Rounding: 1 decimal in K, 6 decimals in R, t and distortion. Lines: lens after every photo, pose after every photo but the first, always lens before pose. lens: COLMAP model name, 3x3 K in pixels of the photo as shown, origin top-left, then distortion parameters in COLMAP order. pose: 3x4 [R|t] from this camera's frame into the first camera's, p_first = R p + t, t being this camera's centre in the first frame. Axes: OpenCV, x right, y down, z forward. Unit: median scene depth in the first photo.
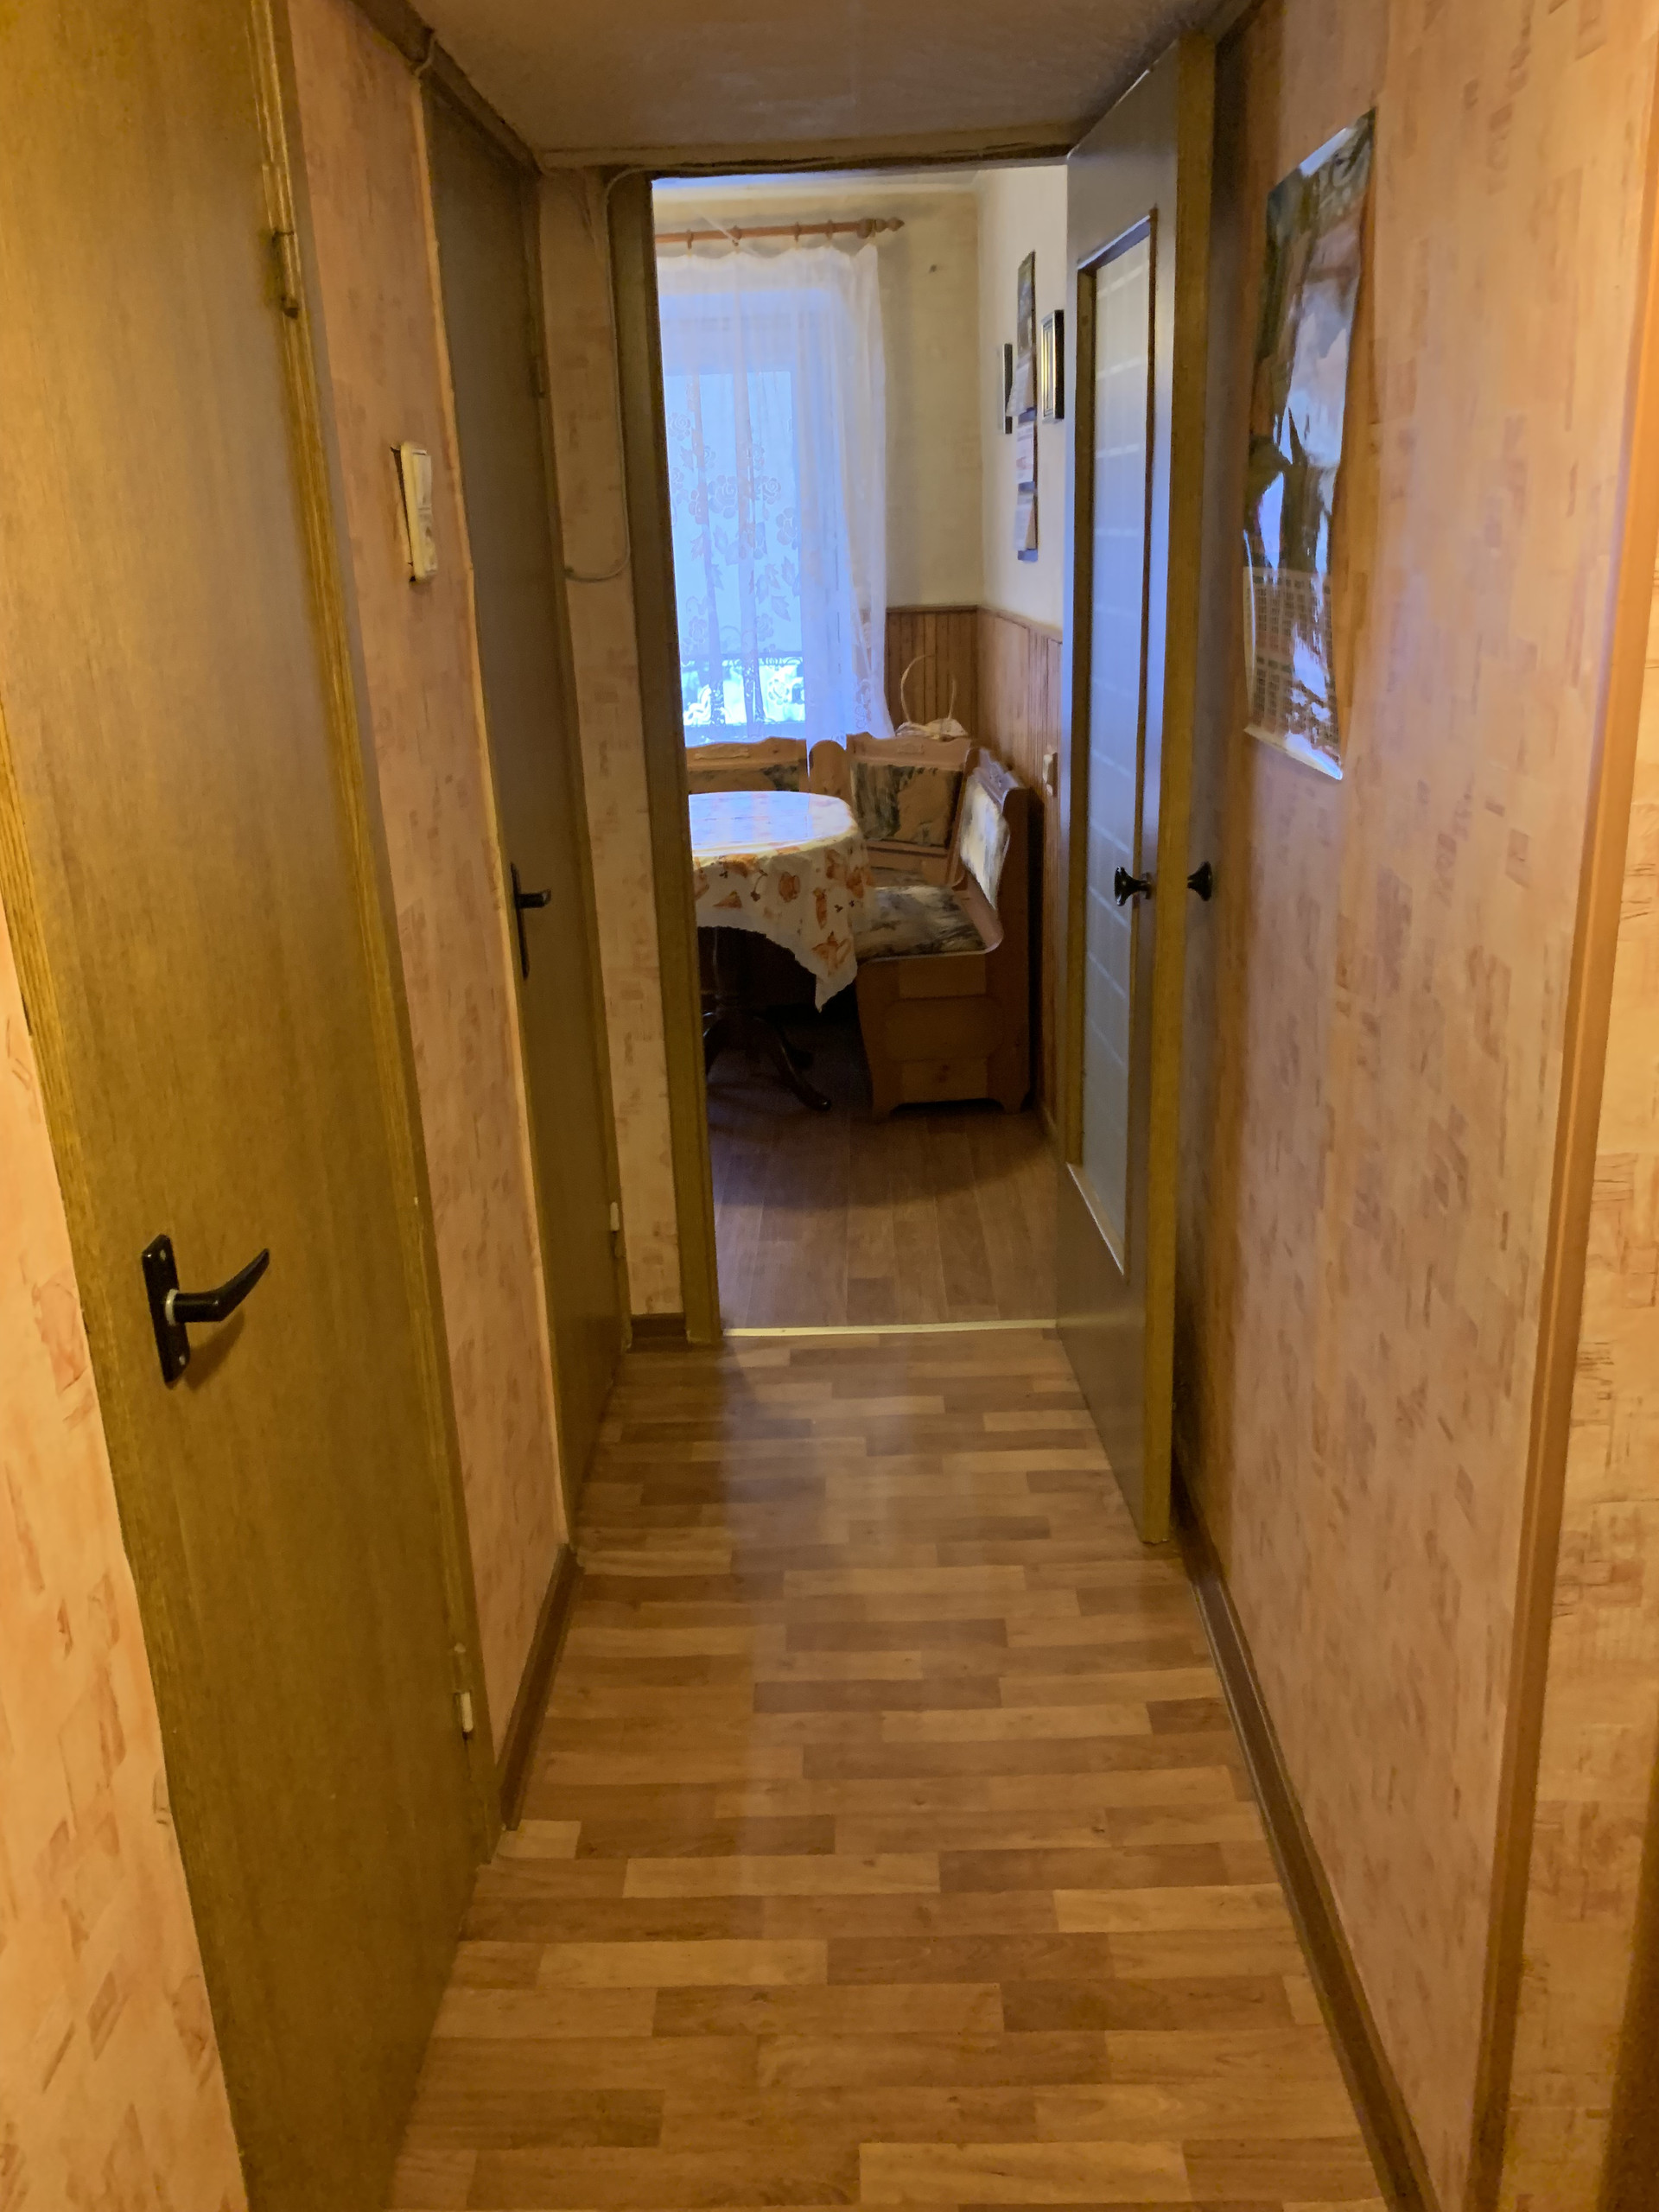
lens RADIAL K [[1675.4, 0, 794.2], [0, 1675.4, 1101.1], [0, 0, 1]] dist [0.022358, -0.036042]
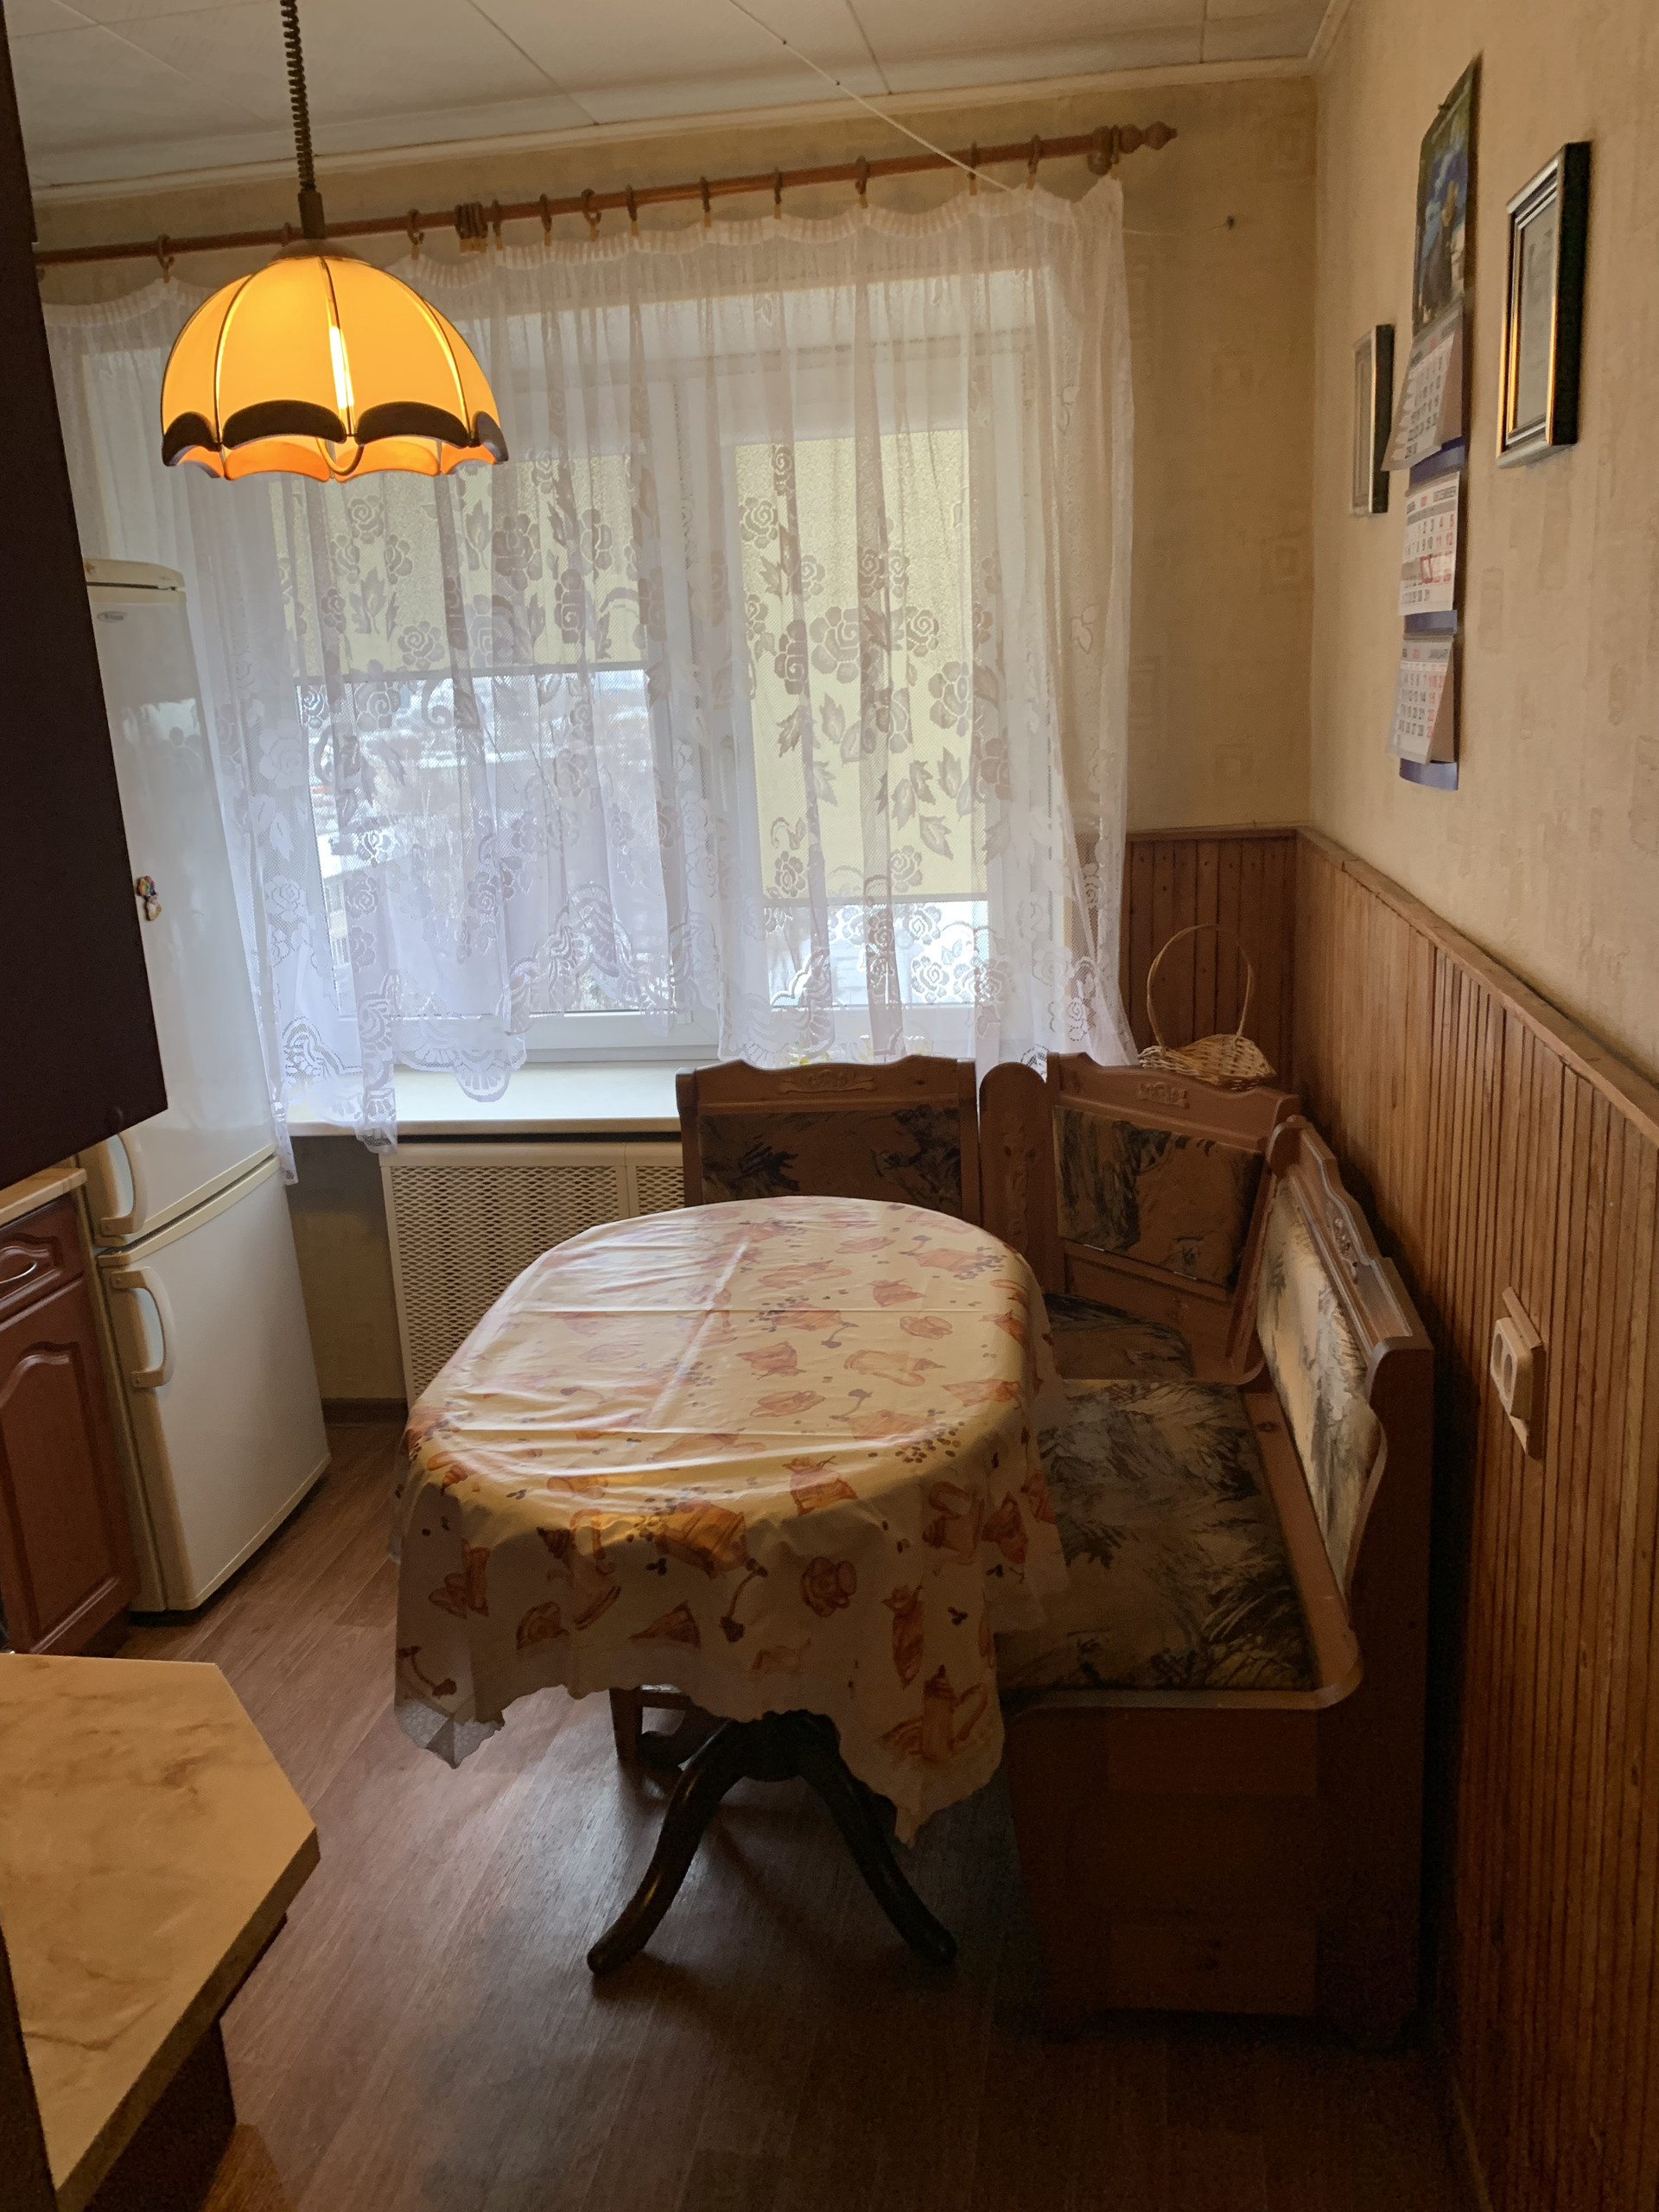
lens RADIAL K [[1677.2, 0, 824.5], [0, 1677.2, 1076.0], [0, 0, 1]] dist [0.144289, -0.200246]
pose [[0.988753, 0.028157, -0.146886, 0.041593], [-0.040456, 0.995858, -0.081429, -0.169624], [0.143985, 0.086456, 0.985796, 0.452820]]
